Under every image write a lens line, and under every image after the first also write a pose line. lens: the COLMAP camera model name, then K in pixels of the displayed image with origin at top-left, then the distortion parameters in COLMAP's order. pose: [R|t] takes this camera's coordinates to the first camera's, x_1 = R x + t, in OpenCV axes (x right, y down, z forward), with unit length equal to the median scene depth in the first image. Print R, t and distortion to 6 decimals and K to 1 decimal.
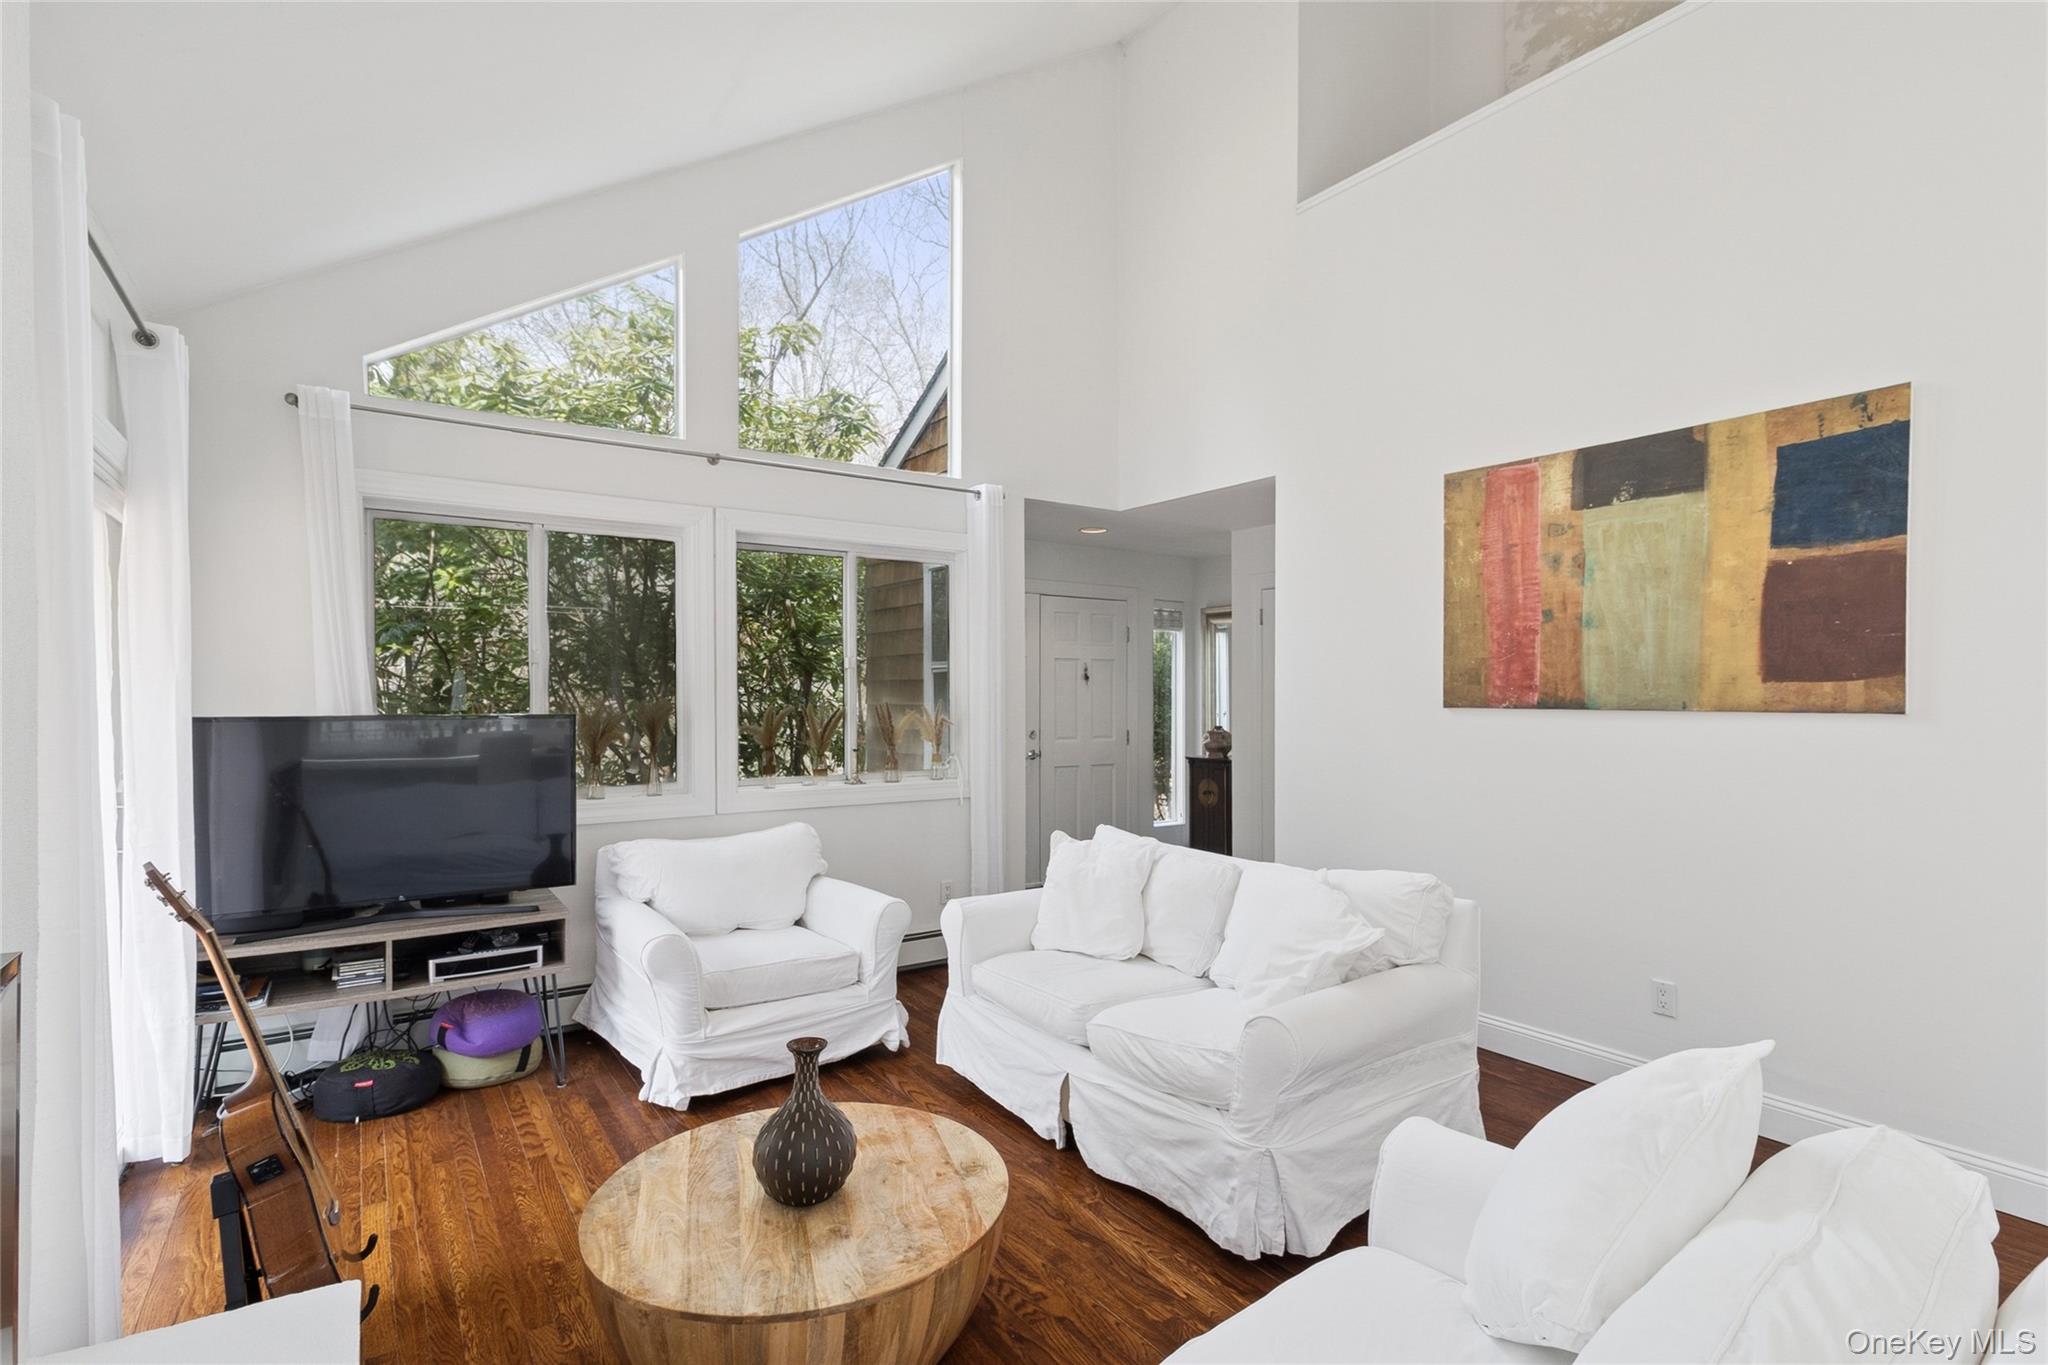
lens RADIAL K [[983.5, 0, 1040.5], [0, 983.5, 691.9], [0, 0, 1]] dist [0.005770, 0.000016]
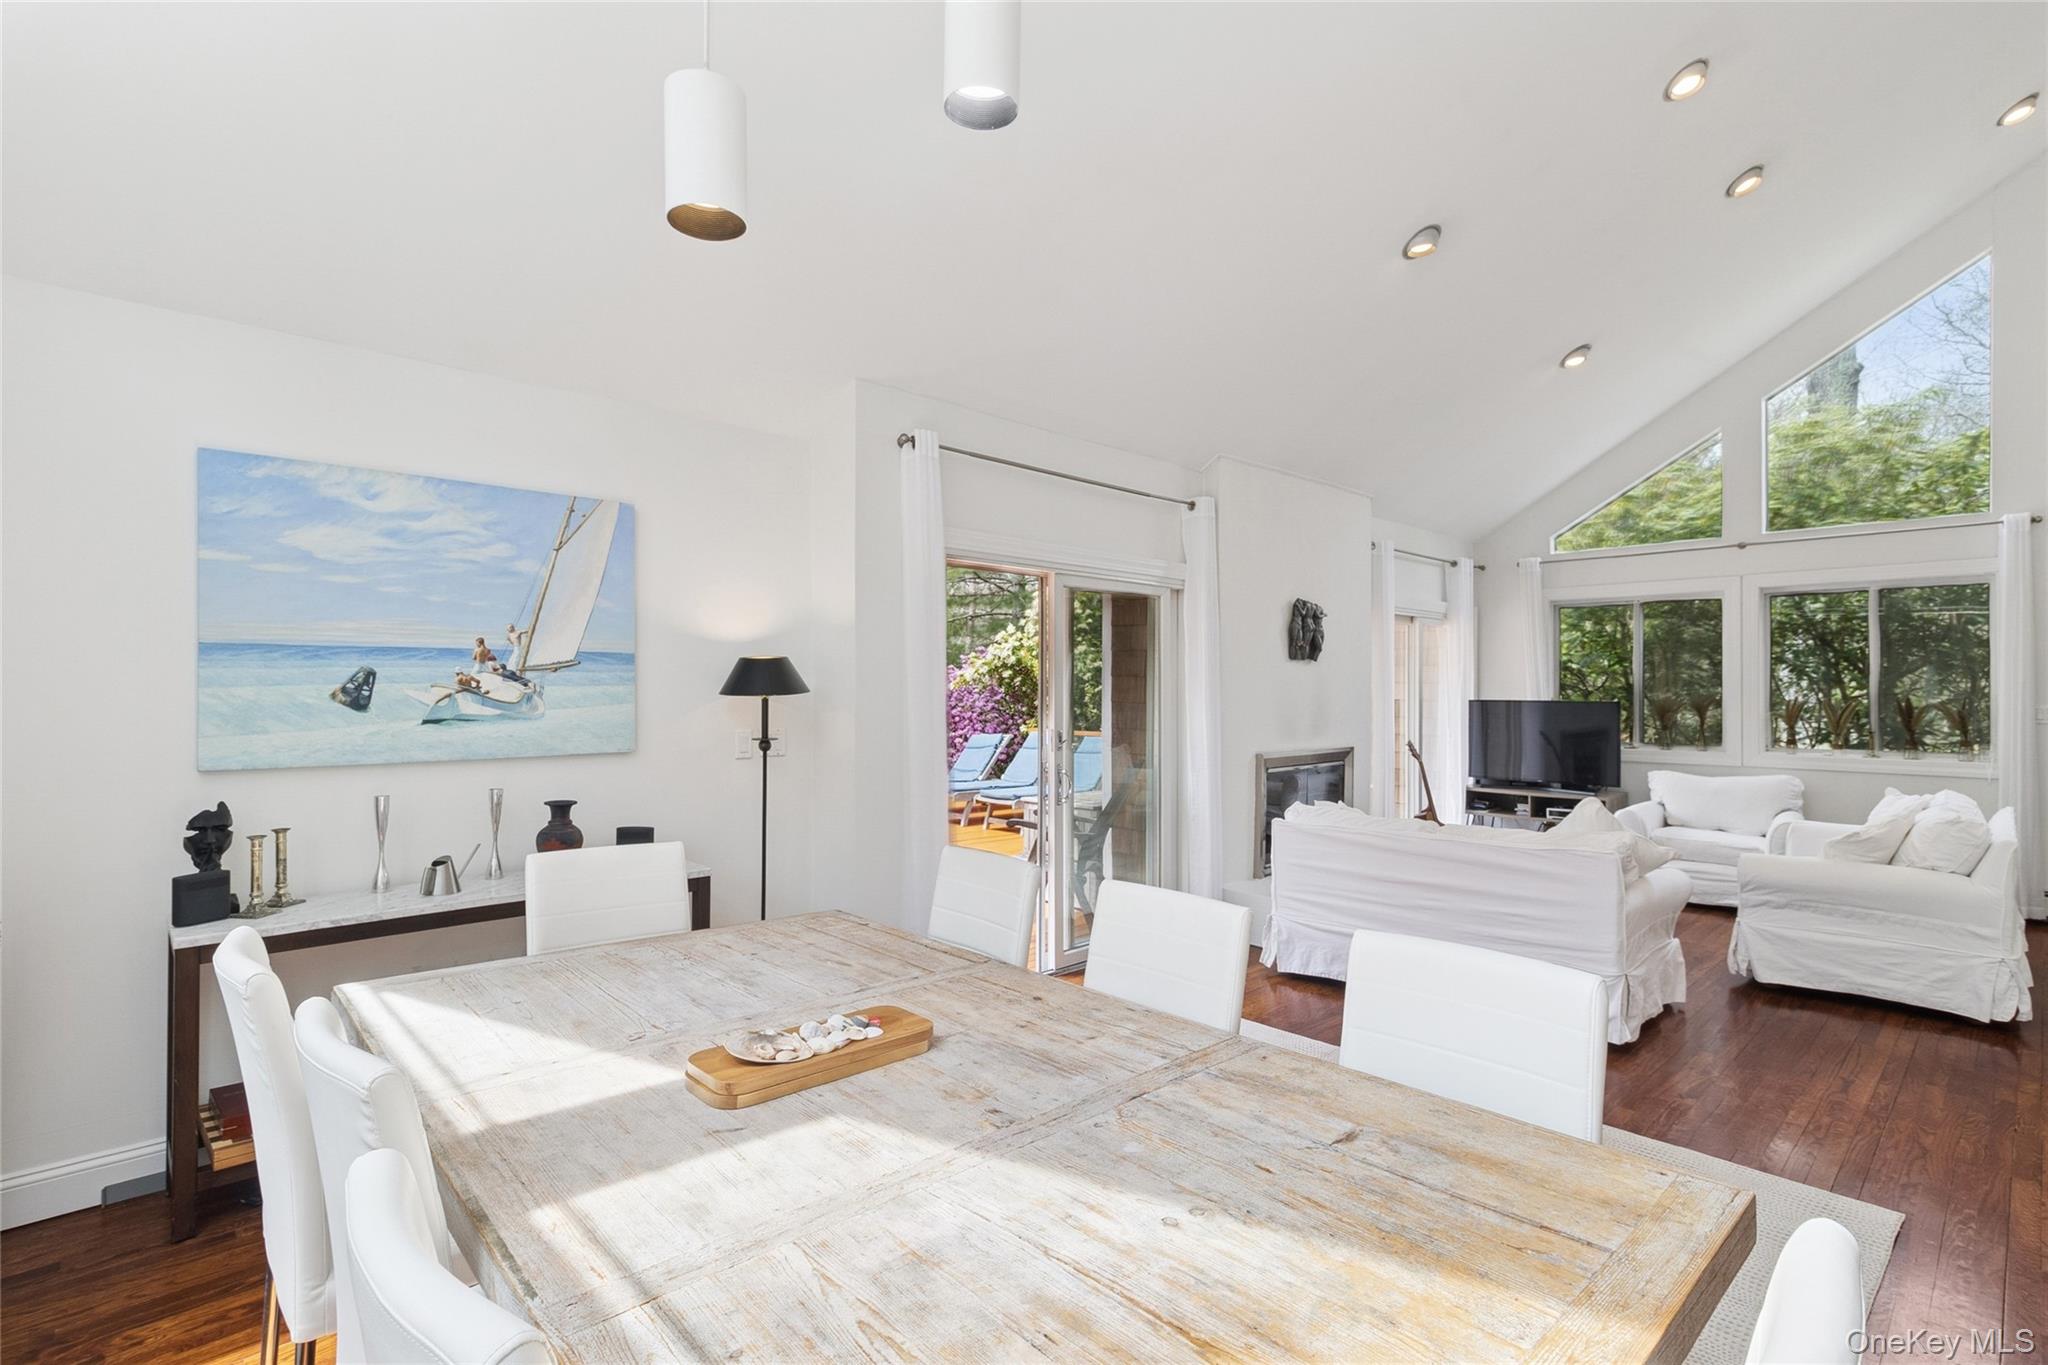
lens RADIAL K [[938.8, 0, 1024.0], [0, 938.8, 682.5], [0, 0, 1]] dist [0.002317, 0.001258]
pose [[0.144271, -0.006611, -0.989516, 1.295674], [0.000229, 0.999978, -0.006647, -0.002259], [0.989538, 0.000732, 0.144269, -0.483286]]
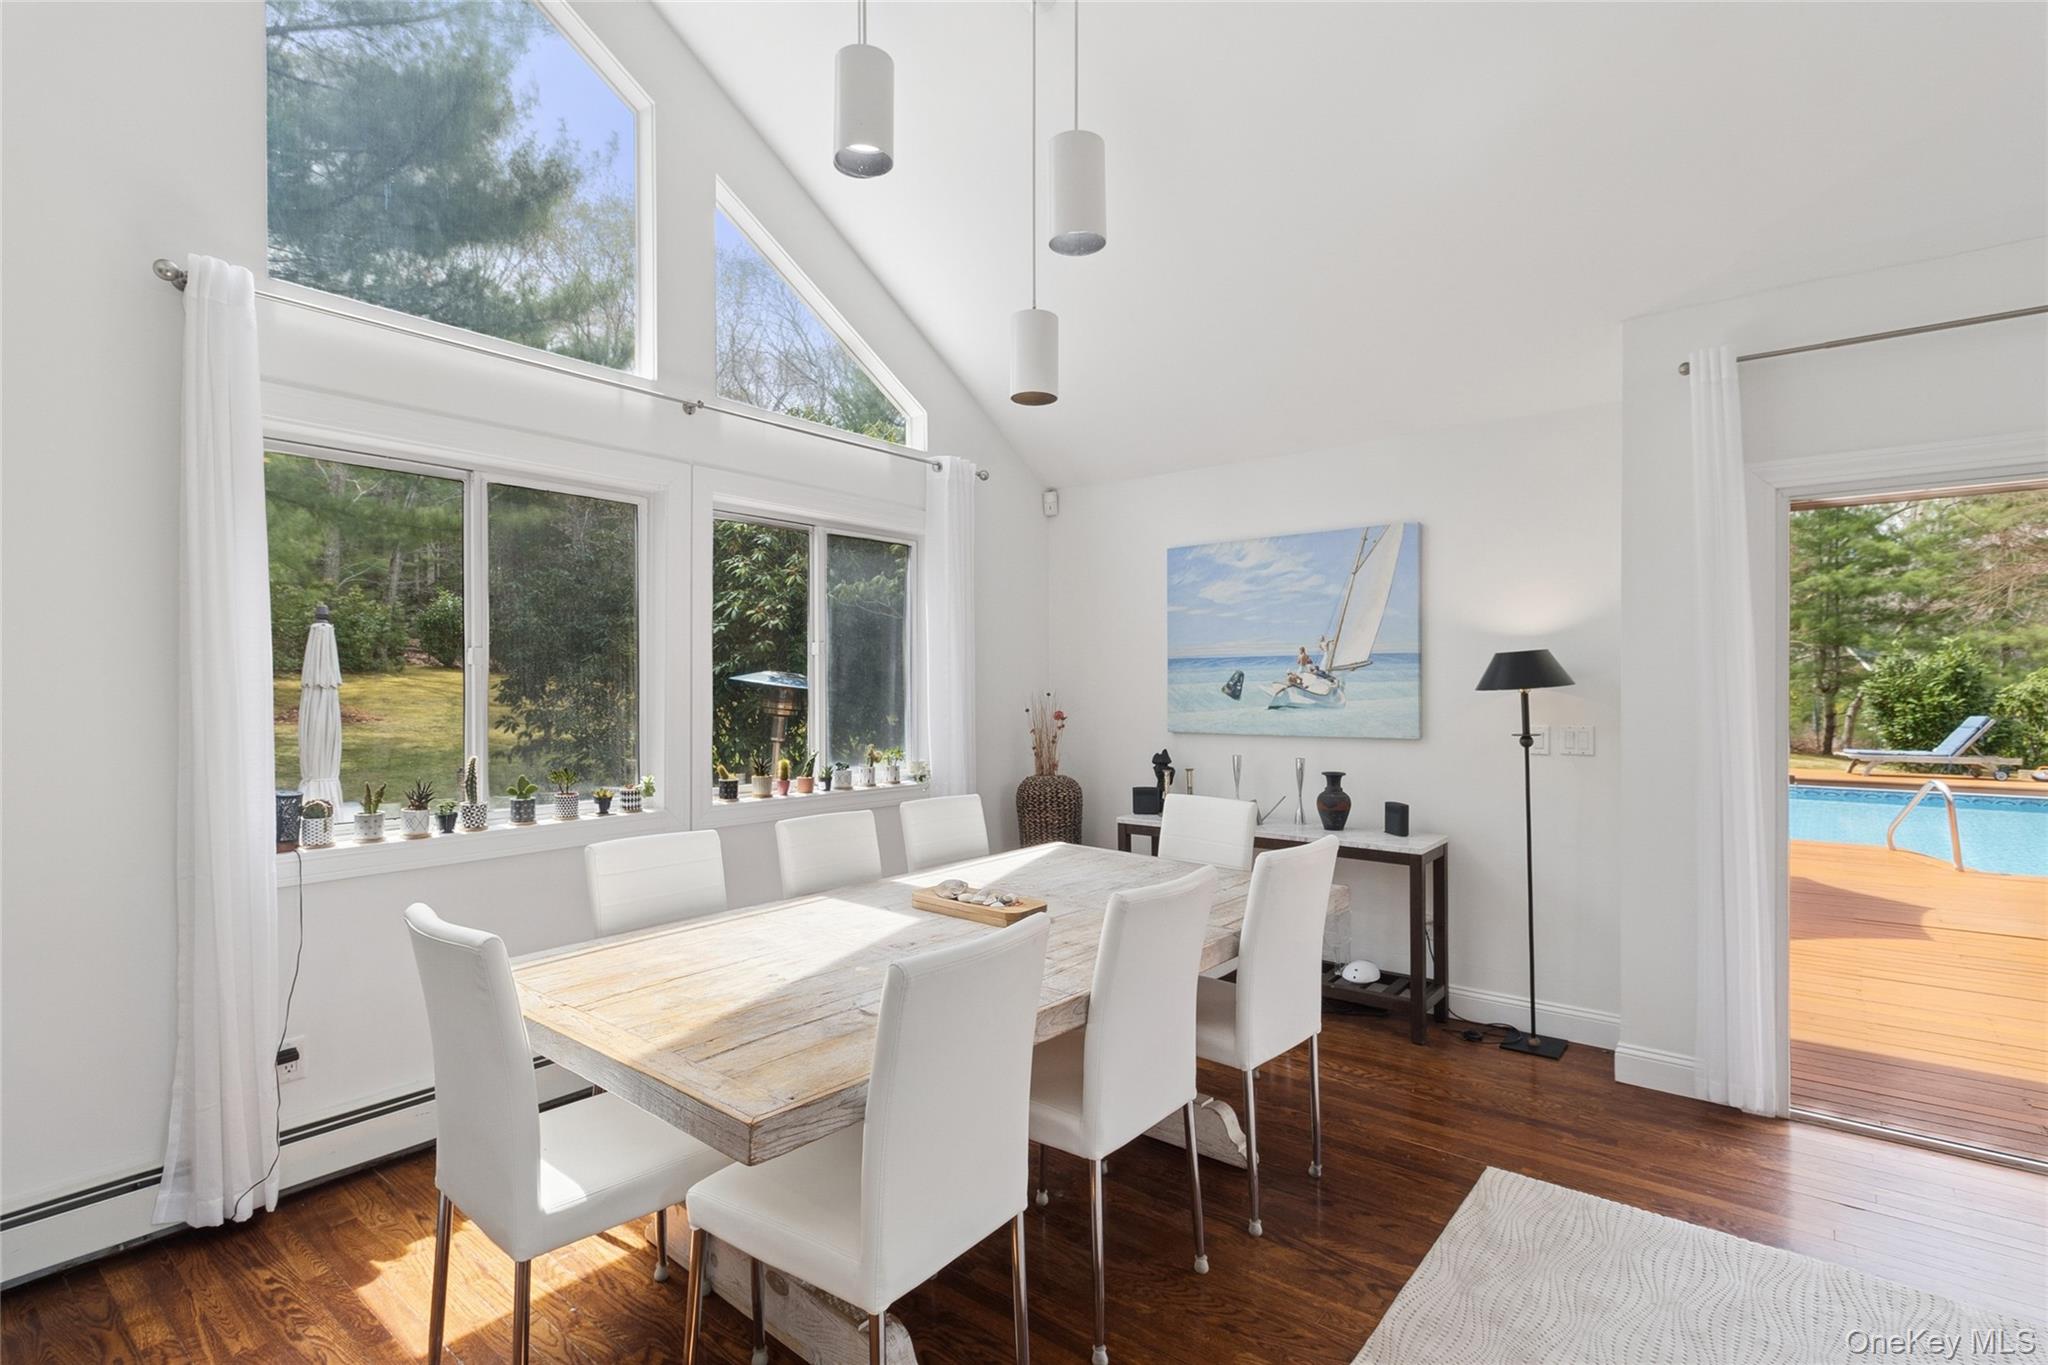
lens RADIAL K [[975.0, 0, 1036.7], [0, 975.0, 687.4], [0, 0, 1]] dist [0.001507, -0.000271]
pose [[-0.959179, 0.006117, -0.282733, 1.020192], [0.005712, 0.999981, 0.002256, -0.003507], [0.282742, 0.000549, -0.959196, 0.261196]]
